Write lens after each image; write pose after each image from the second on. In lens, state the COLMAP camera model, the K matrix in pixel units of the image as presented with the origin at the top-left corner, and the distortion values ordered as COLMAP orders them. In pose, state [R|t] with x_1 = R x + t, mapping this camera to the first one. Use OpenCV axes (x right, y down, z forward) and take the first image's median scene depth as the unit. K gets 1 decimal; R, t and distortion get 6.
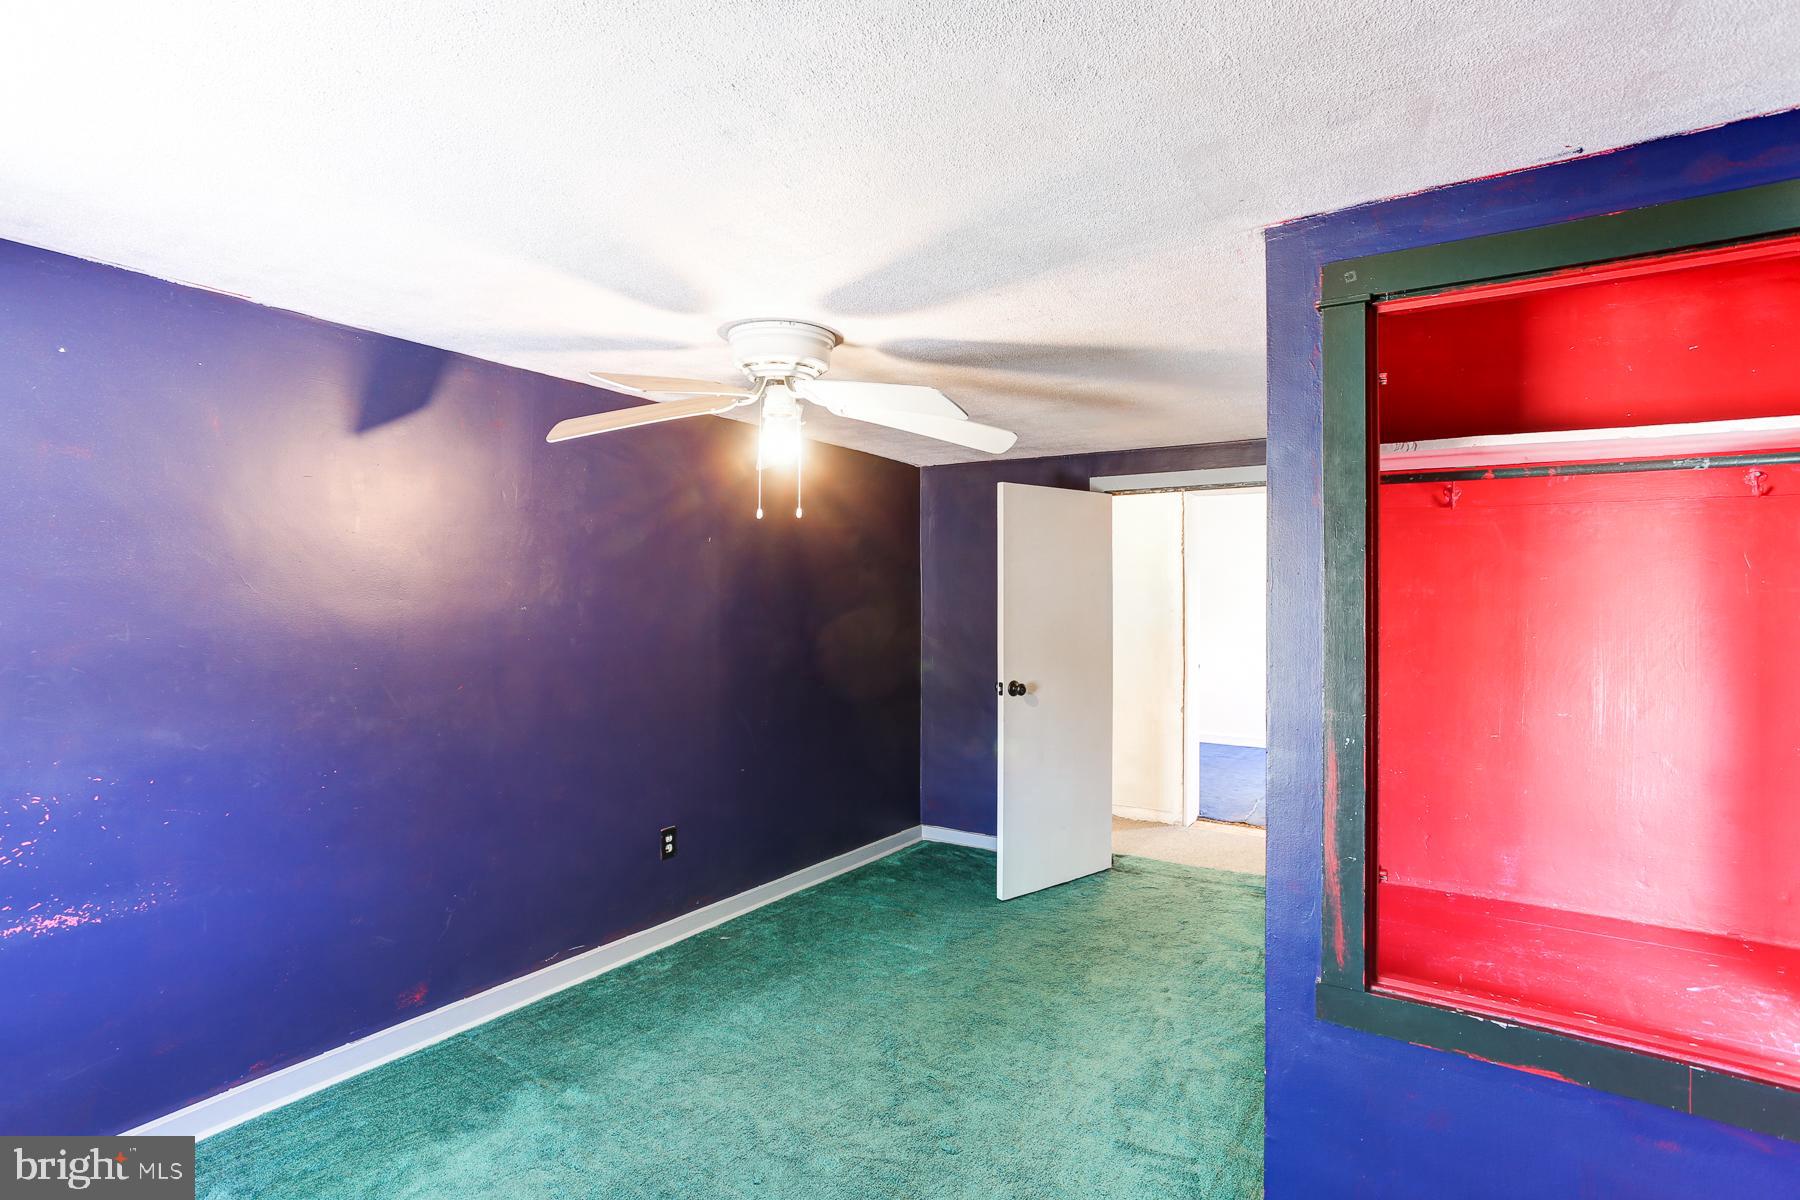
lens RADIAL K [[918.5, 0, 892.8], [0, 918.5, 594.7], [0, 0, 1]] dist [-0.003606, 0.000165]
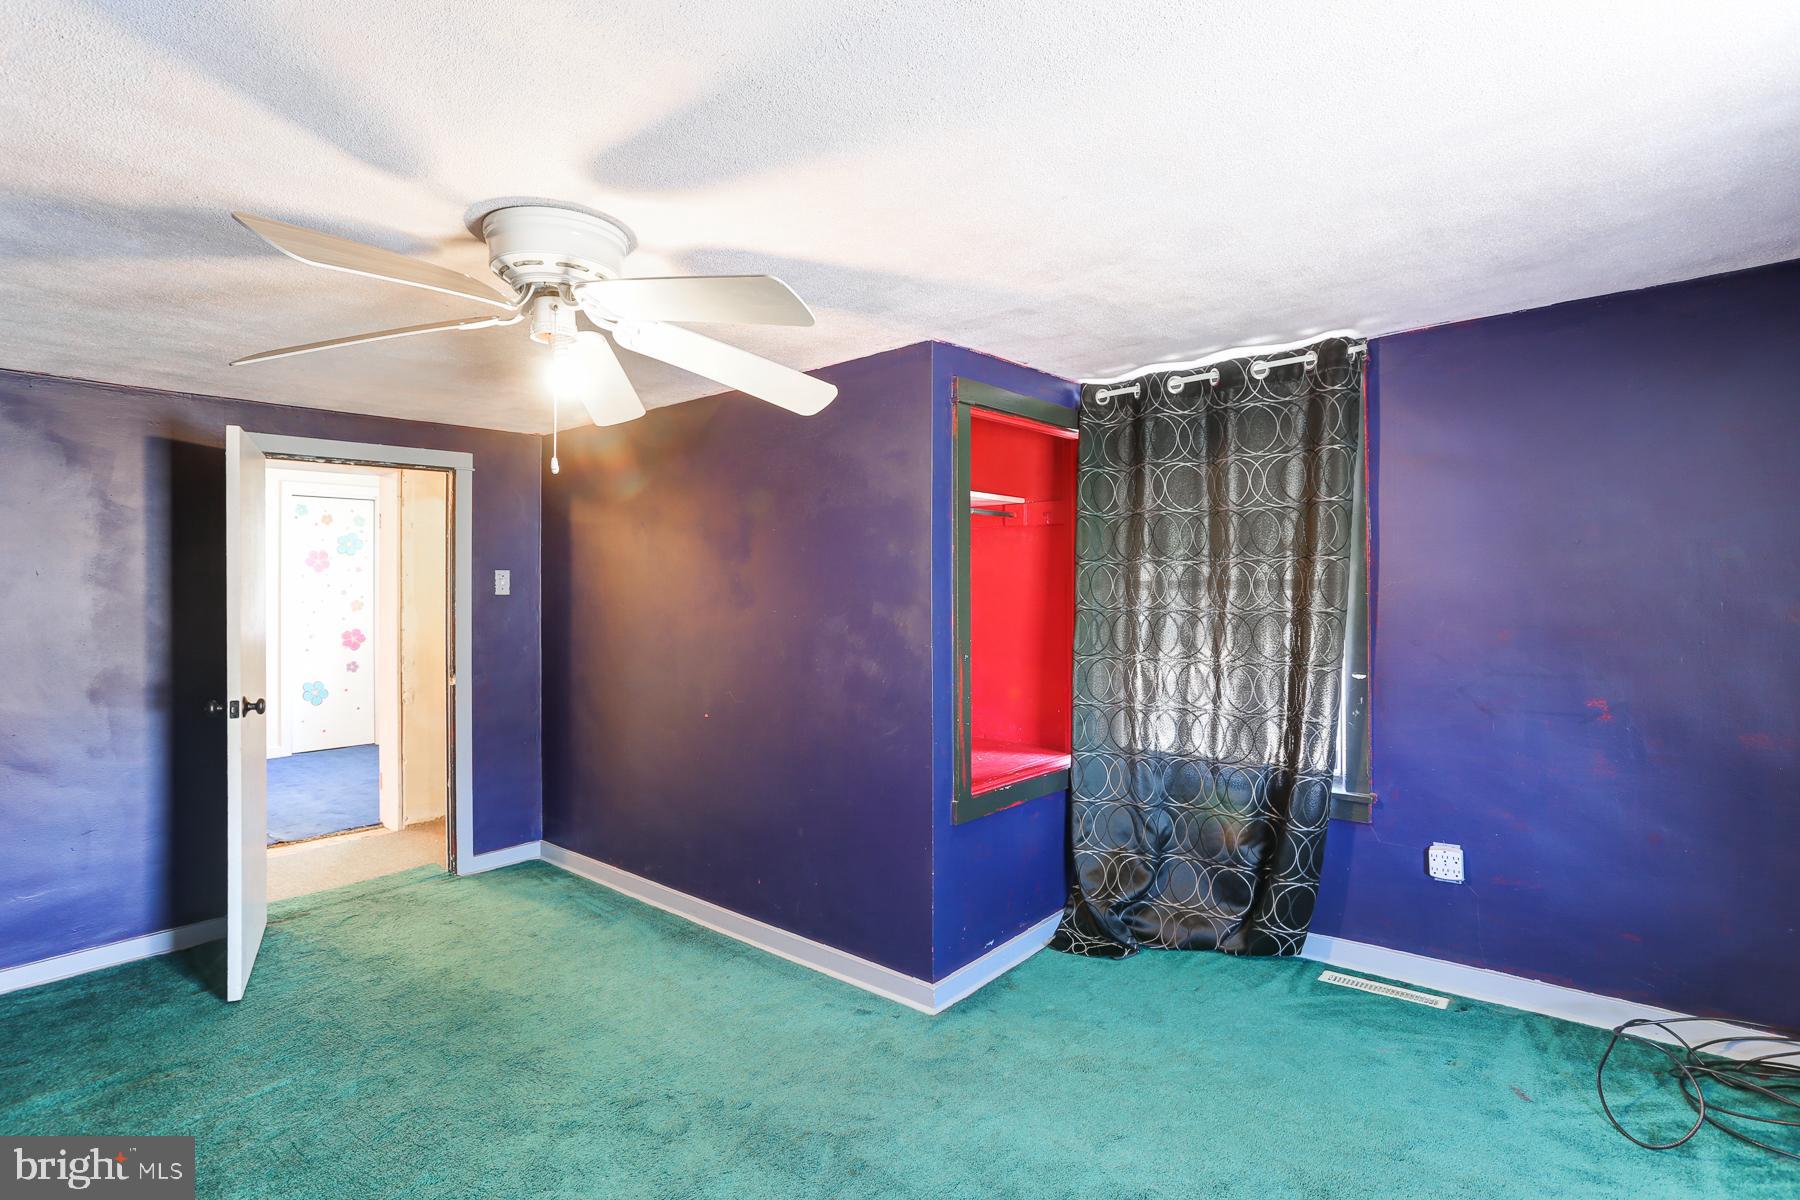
lens RADIAL K [[918.5, 0, 891.9], [0, 918.5, 586.8], [0, 0, 1]] dist [-0.003606, 0.000165]
pose [[0.144226, -0.005898, 0.989527, -0.524618], [0.009385, 0.999945, 0.004592, 0.006886], [-0.989500, 0.008624, 0.144273, 0.378899]]
